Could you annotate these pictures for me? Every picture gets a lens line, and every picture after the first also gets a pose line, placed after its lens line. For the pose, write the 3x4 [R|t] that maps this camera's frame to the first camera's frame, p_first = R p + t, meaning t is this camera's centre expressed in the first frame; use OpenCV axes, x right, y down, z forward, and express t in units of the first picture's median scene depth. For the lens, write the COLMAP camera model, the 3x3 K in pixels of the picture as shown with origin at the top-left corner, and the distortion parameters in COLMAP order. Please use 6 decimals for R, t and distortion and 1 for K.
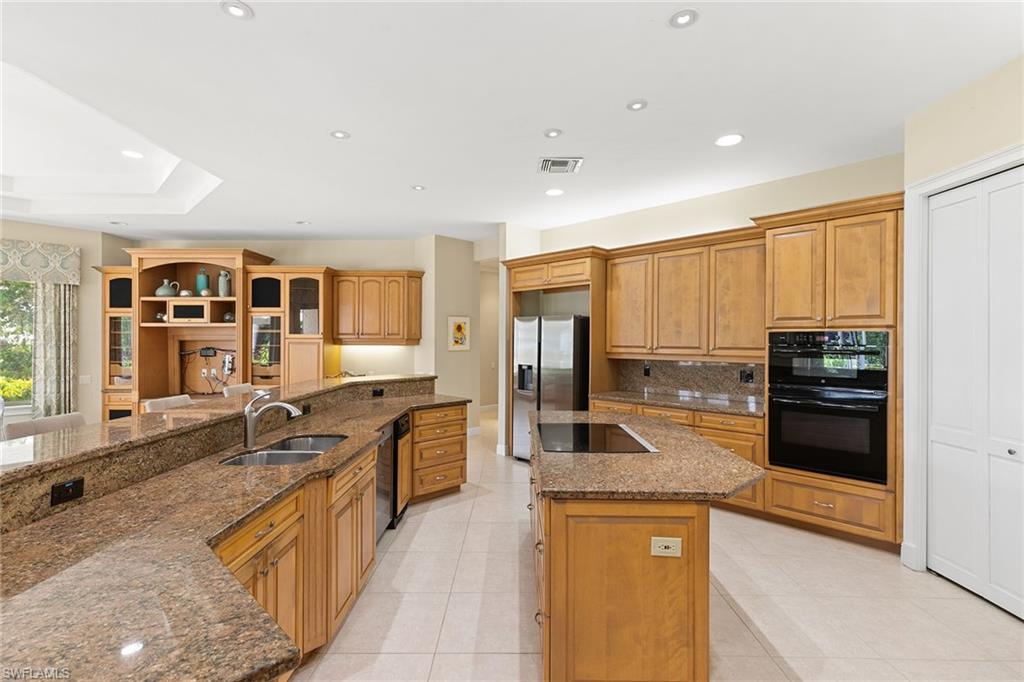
lens RADIAL K [[460.4, 0, 513.3], [0, 460.4, 339.7], [0, 0, 1]] dist [0.009258, -0.001474]
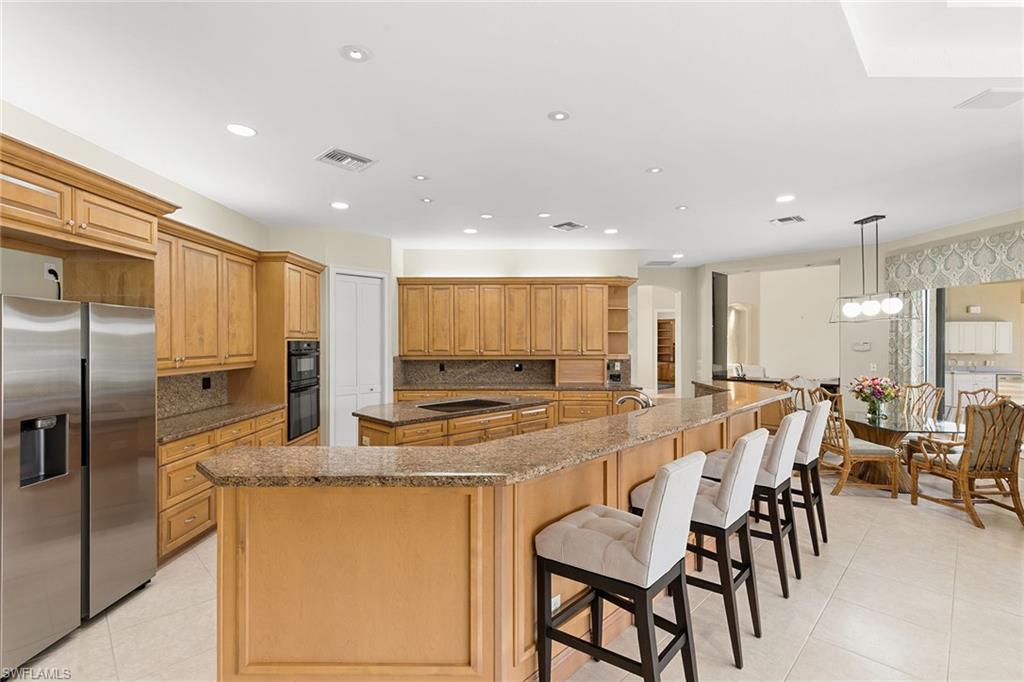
lens RADIAL K [[460.4, 0, 512.6], [0, 460.4, 343.7], [0, 0, 1]] dist [0.009258, -0.001474]
pose [[-0.716176, -0.007997, 0.697874, -0.498709], [-0.001401, 0.999949, 0.010021, -0.013948], [-0.697918, 0.006199, -0.716151, 0.912864]]
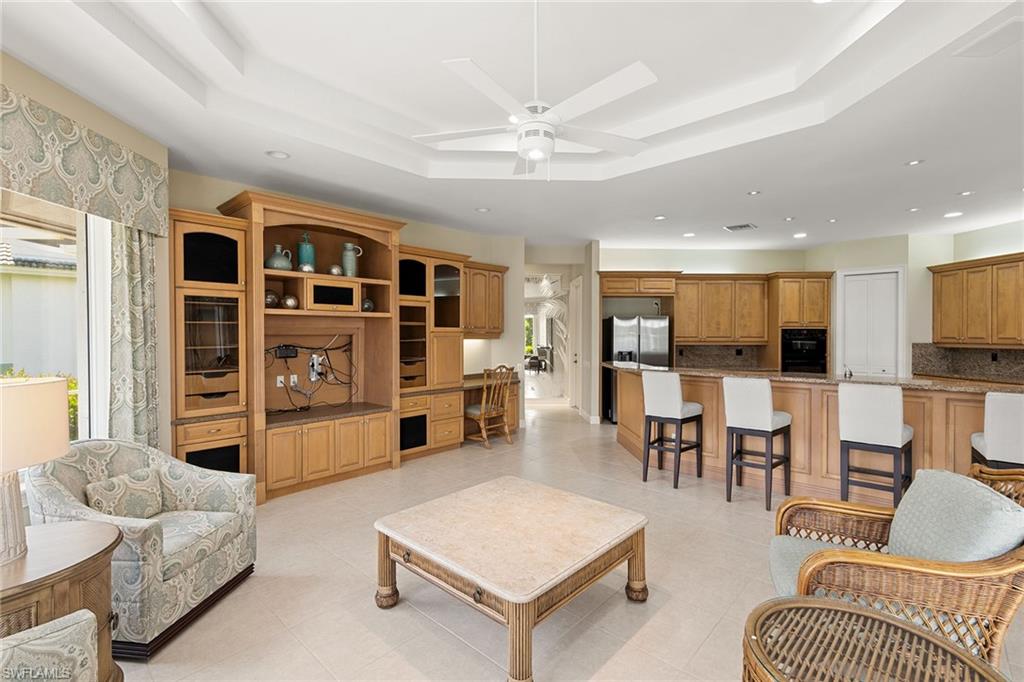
lens RADIAL K [[460.4, 0, 509.7], [0, 460.4, 339.1], [0, 0, 1]] dist [0.009258, -0.001474]
pose [[0.675751, -0.011319, 0.737043, -1.077317], [0.003143, 0.999917, 0.012475, 0.000070], [-0.737123, -0.006113, 0.675731, 0.310088]]
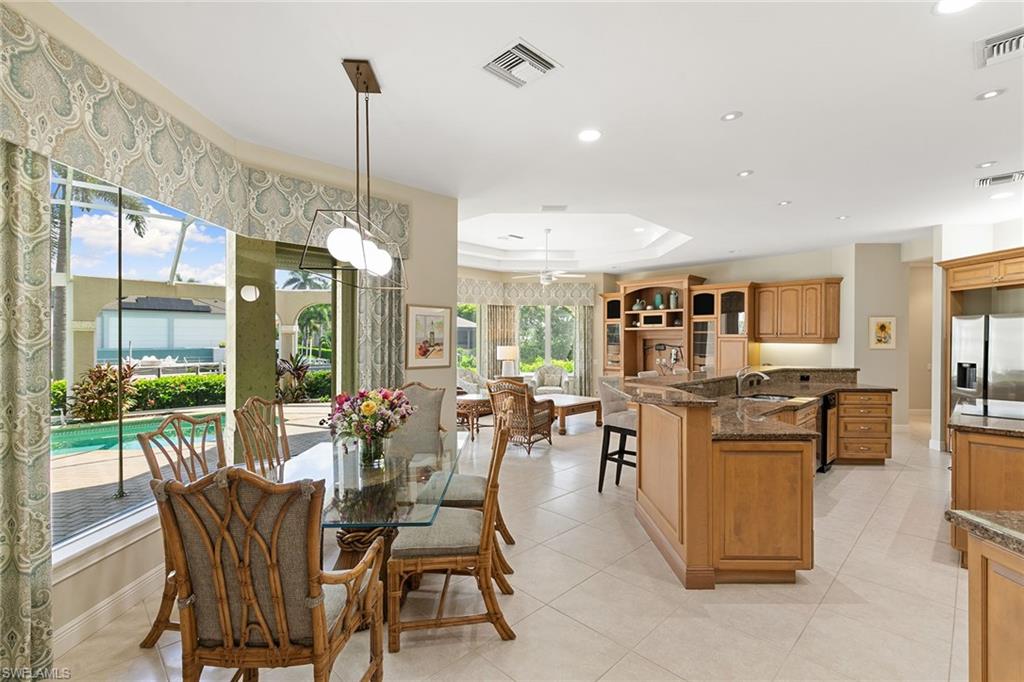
lens RADIAL K [[460.4, 0, 510.6], [0, 460.4, 339.4], [0, 0, 1]] dist [0.009258, -0.001474]
pose [[0.703322, 0.001688, -0.710869, 0.041538], [-0.002948, 0.999996, -0.000542, 0.005384], [0.710865, 0.002477, 0.703324, -0.396599]]
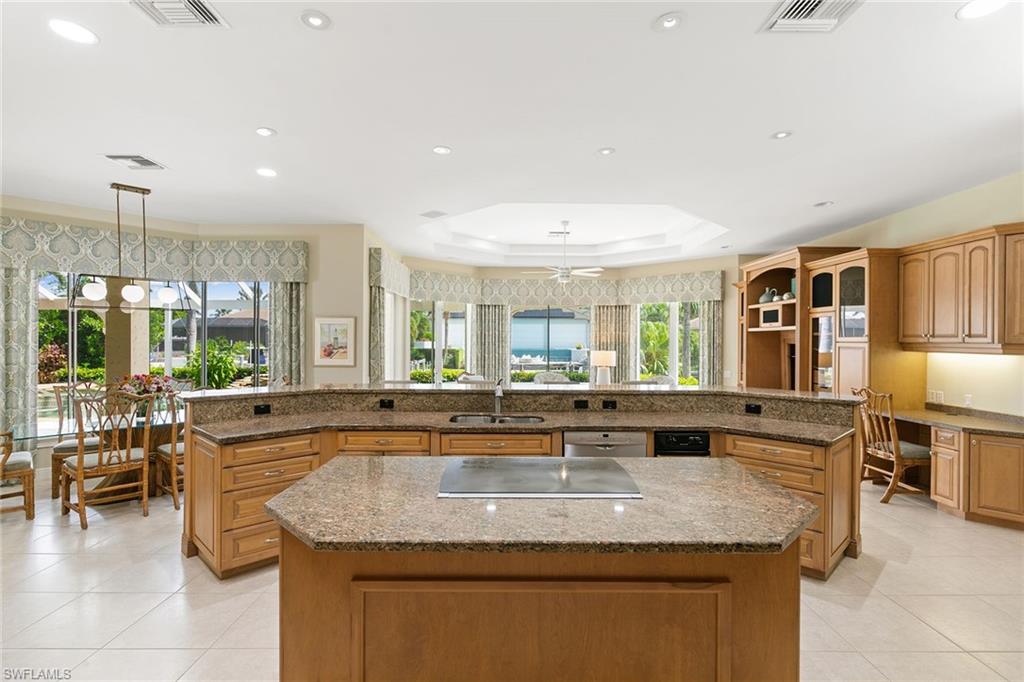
lens RADIAL K [[486.2, 0, 512.6], [0, 486.2, 340.9], [0, 0, 1]] dist [-0.002896, -0.000612]
pose [[0.005280, 0.000906, -0.999986, 0.408245], [-0.005018, 0.999987, 0.000879, -0.002806], [0.999973, 0.005013, 0.005284, 0.418050]]
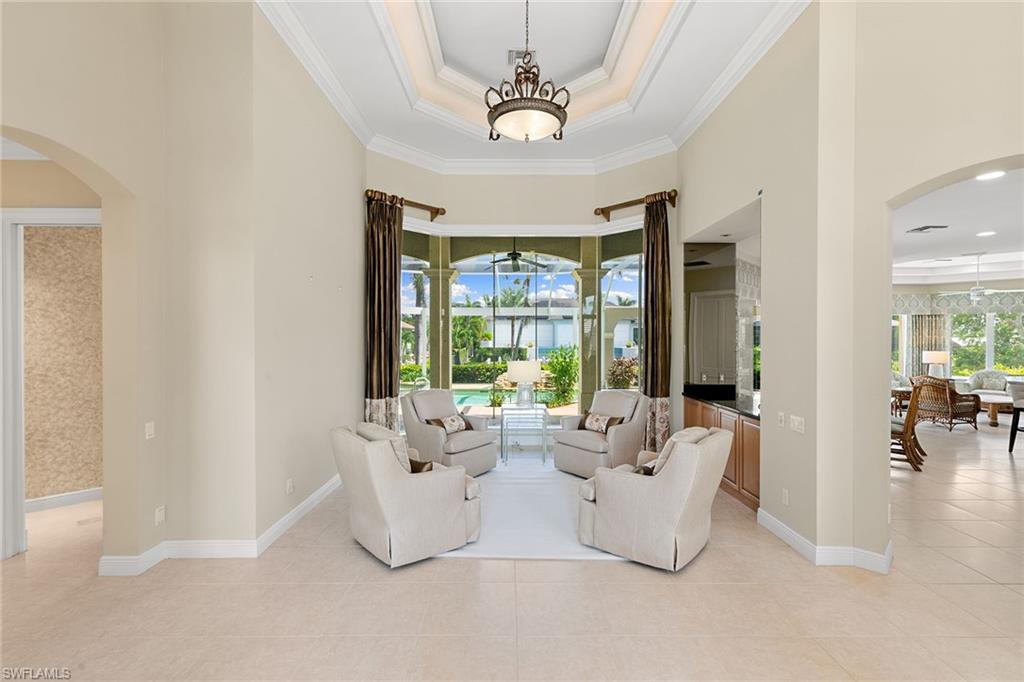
lens RADIAL K [[460.4, 0, 514.8], [0, 460.4, 339.0], [0, 0, 1]] dist [0.009258, -0.001474]
pose [[0.015112, 0.000723, -0.999886, 0.686308], [-0.003085, 0.999995, 0.000677, -0.015682], [0.999881, 0.003074, 0.015115, -0.953371]]
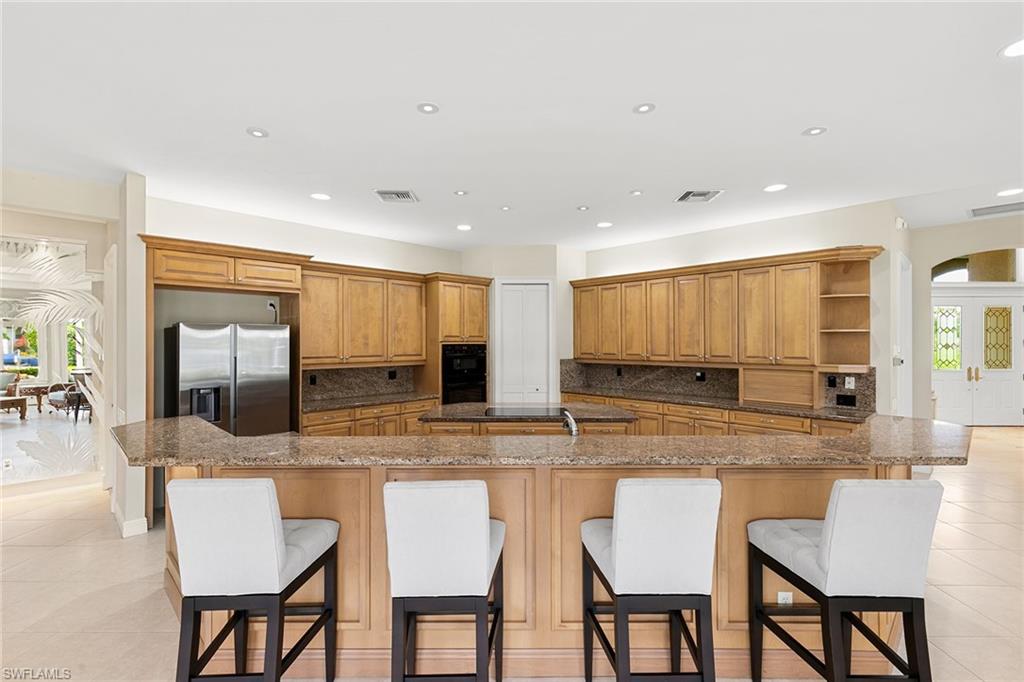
lens RADIAL K [[460.4, 0, 514.4], [0, 460.4, 338.8], [0, 0, 1]] dist [0.009258, -0.001474]
pose [[0.000440, 0.001219, 0.999999, -0.648196], [0.003353, 0.999994, -0.001221, -0.020121], [-0.999994, 0.003353, 0.000436, 0.456709]]
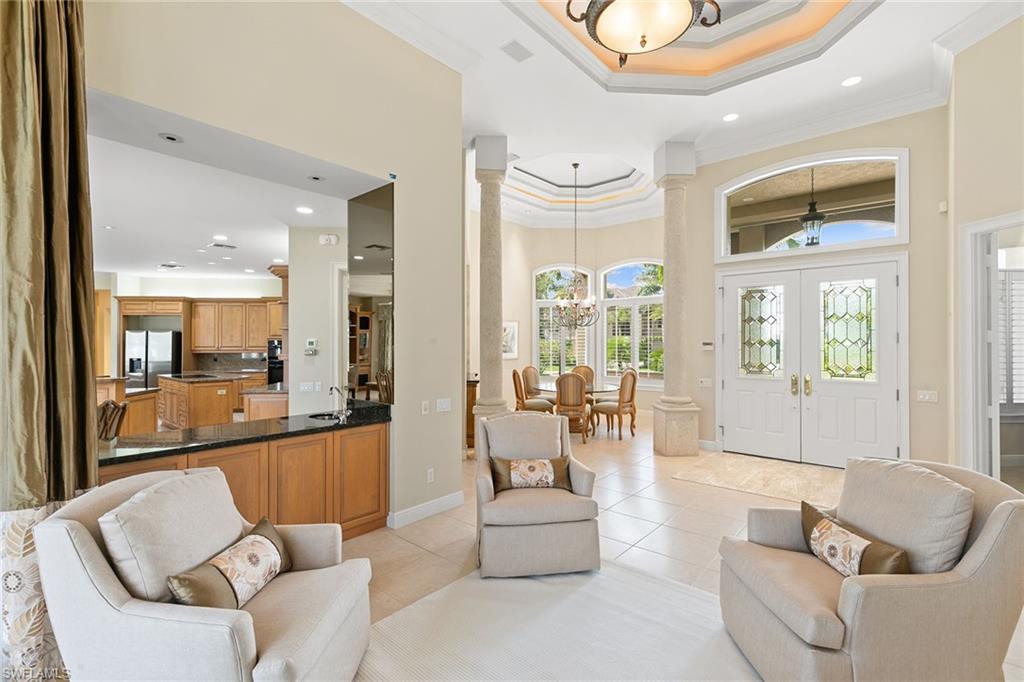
lens RADIAL K [[460.4, 0, 512.1], [0, 460.4, 338.9], [0, 0, 1]] dist [0.009258, -0.001474]
pose [[0.654494, -0.002913, 0.756062, -0.331832], [0.006829, 0.999975, -0.002059, -0.004981], [-0.756037, 0.006510, 0.654497, -1.113652]]
